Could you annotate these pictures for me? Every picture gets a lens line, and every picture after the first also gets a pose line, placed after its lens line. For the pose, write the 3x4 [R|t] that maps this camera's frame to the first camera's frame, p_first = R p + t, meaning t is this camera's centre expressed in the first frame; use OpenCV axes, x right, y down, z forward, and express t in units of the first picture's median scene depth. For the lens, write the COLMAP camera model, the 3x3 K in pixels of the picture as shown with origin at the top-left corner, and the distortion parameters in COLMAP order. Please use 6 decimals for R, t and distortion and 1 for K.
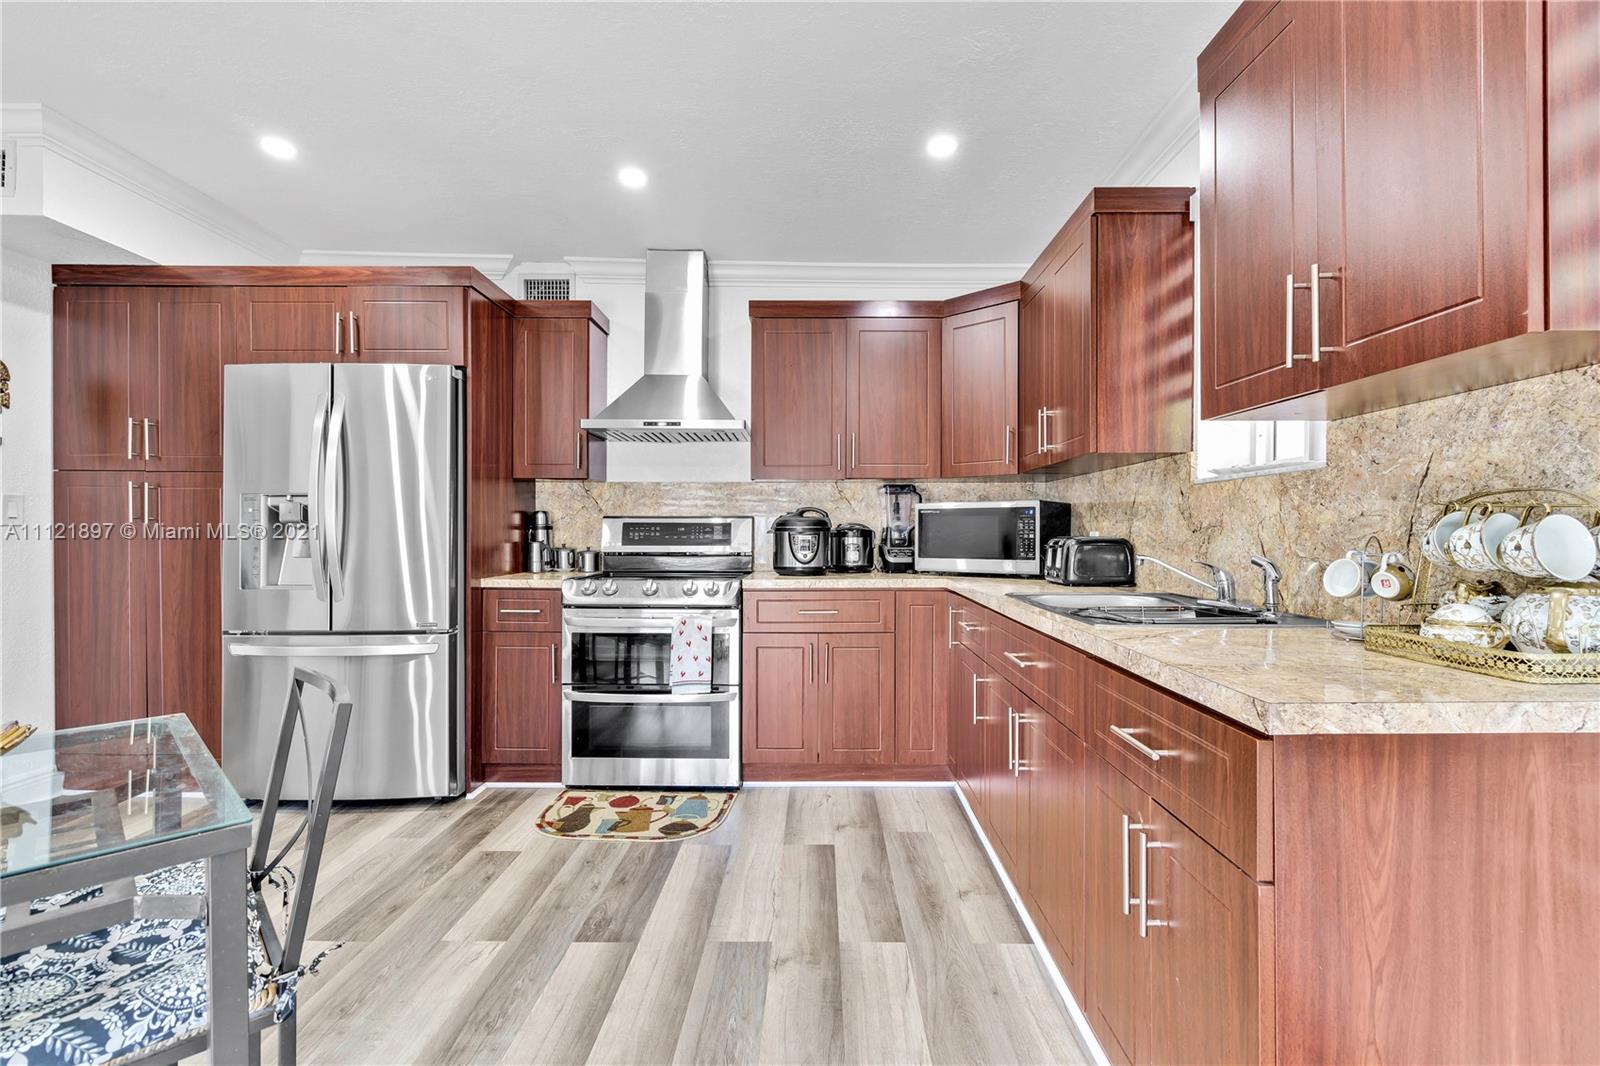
lens RADIAL K [[733.3, 0, 816.8], [0, 733.3, 535.1], [0, 0, 1]] dist [-0.003932, 0.001252]
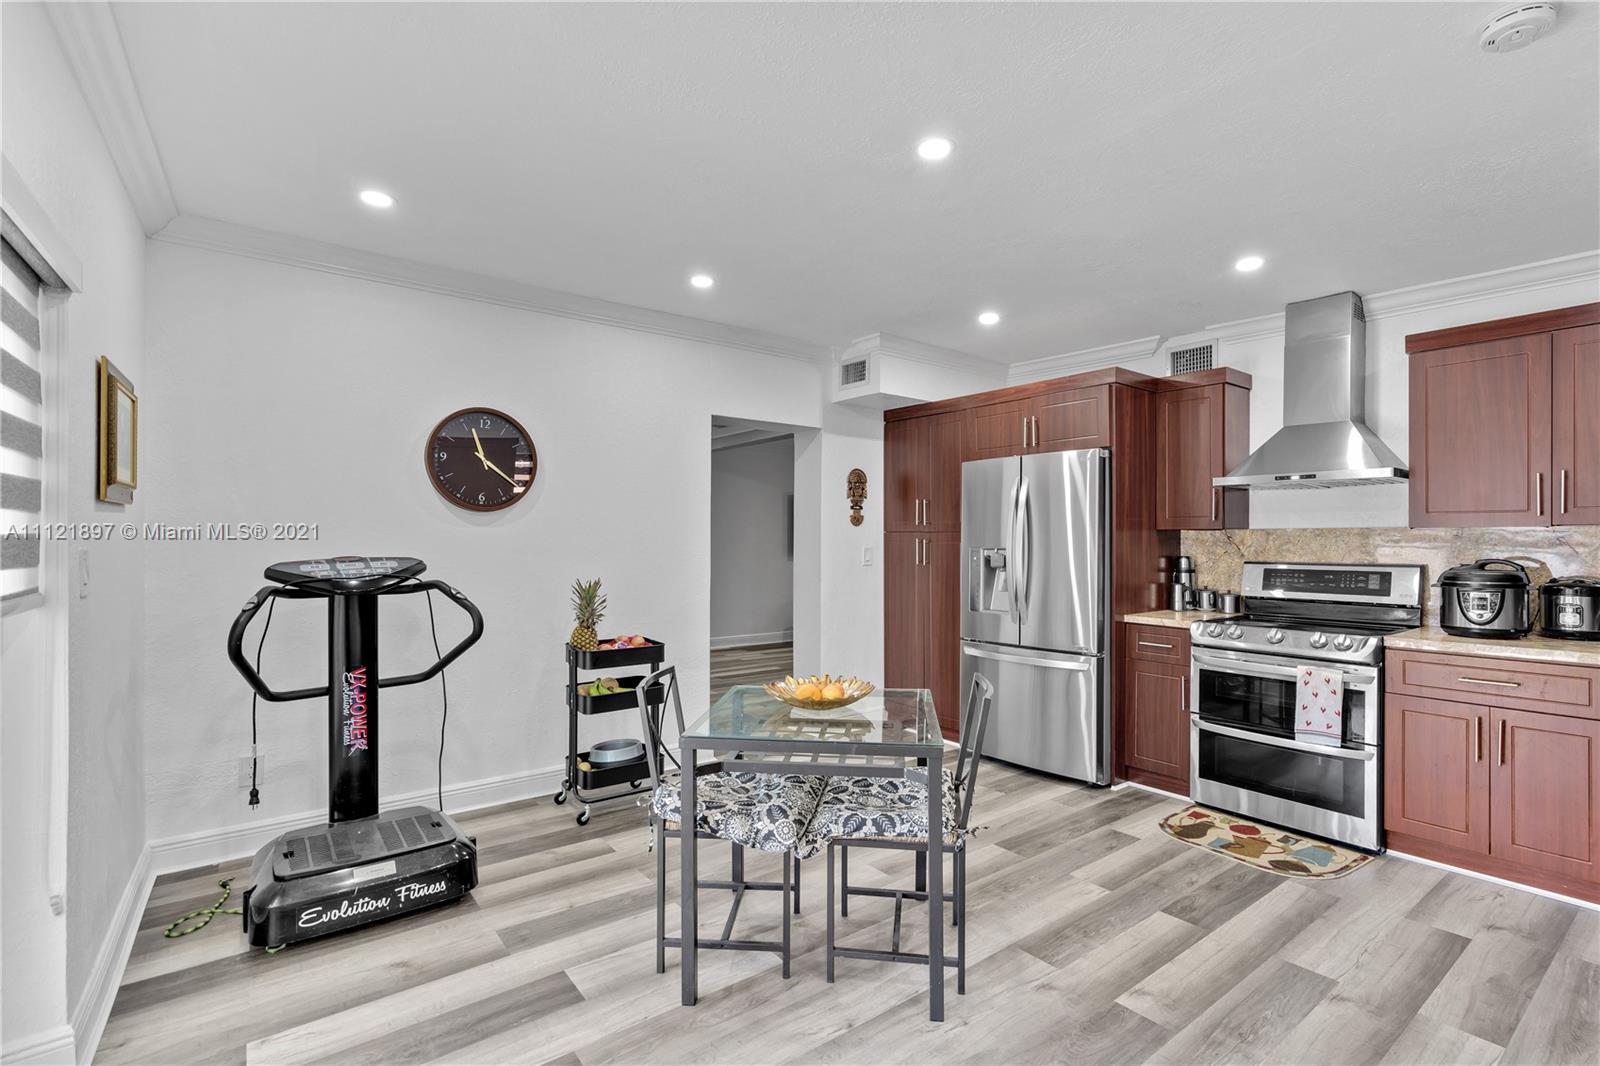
lens RADIAL K [[733.3, 0, 806.1], [0, 733.3, 548.3], [0, 0, 1]] dist [-0.003932, 0.001252]
pose [[0.609247, 0.004143, -0.792970, 0.201231], [-0.003114, 0.999991, 0.002833, -0.056917], [0.792974, 0.000743, 0.609254, -0.185402]]
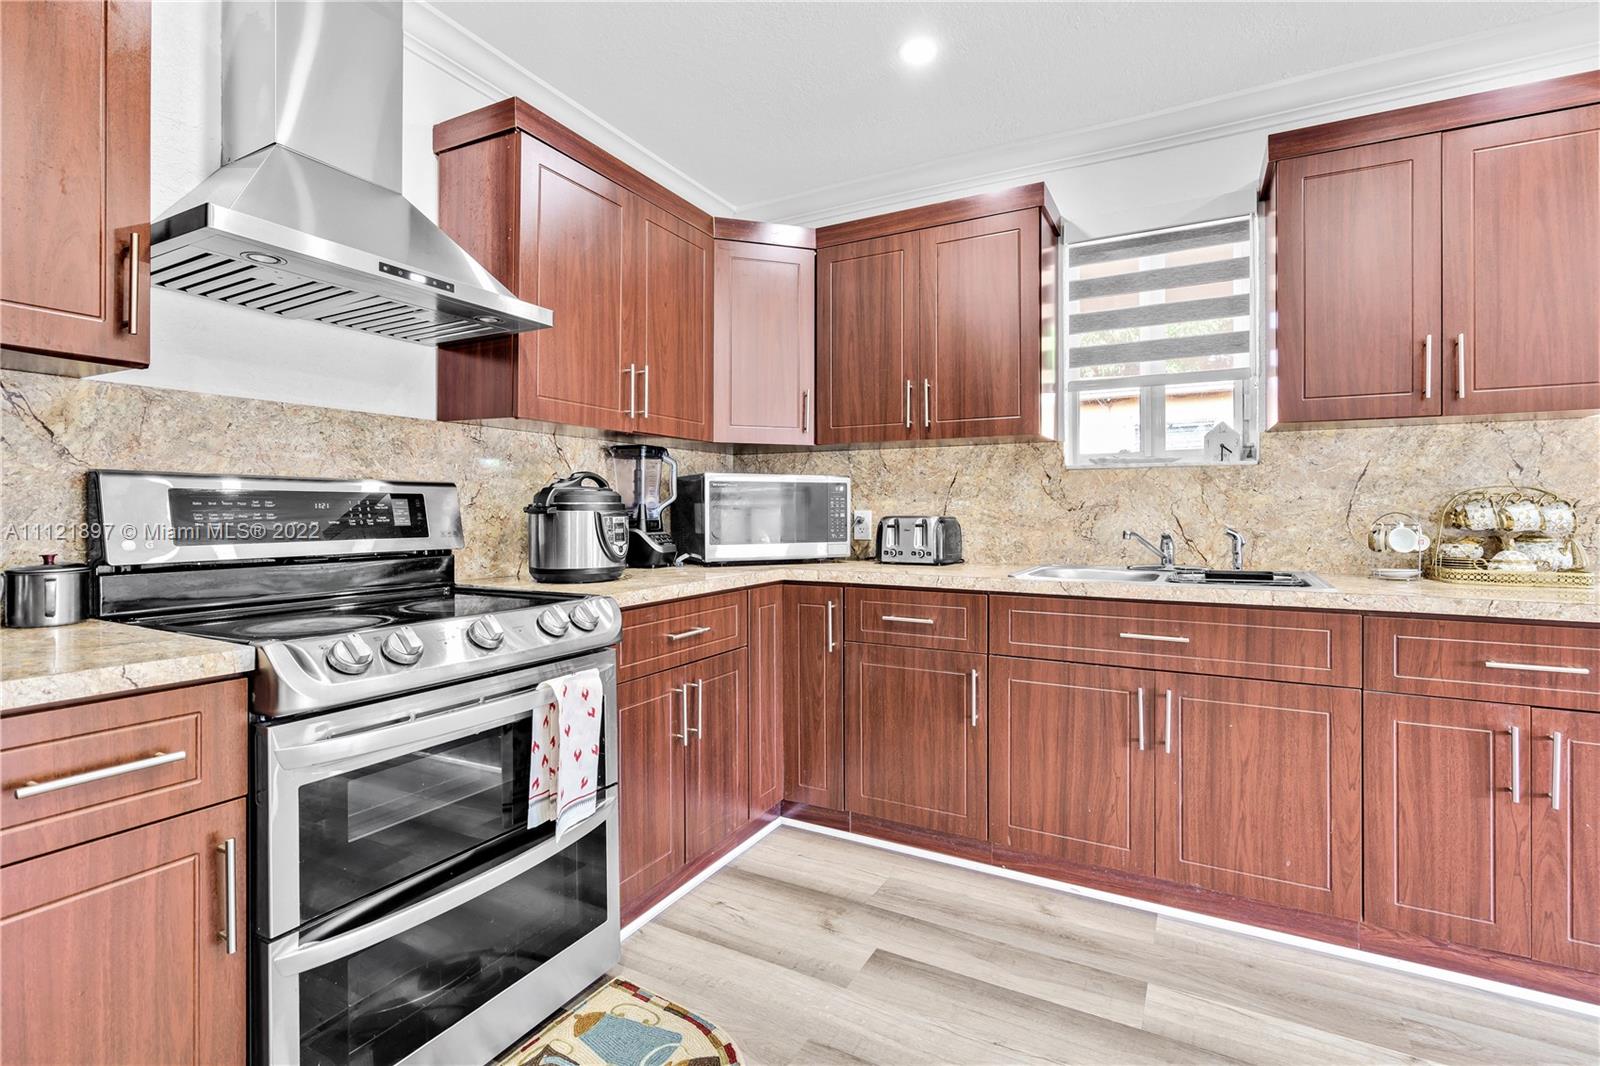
lens RADIAL K [[733.3, 0, 800.2], [0, 733.3, 512.4], [0, 0, 1]] dist [-0.003932, 0.001252]
pose [[0.475799, -0.003803, 0.879546, -0.543265], [0.005749, 0.999983, 0.001214, -0.003433], [-0.879536, 0.004479, 0.475812, 0.614891]]
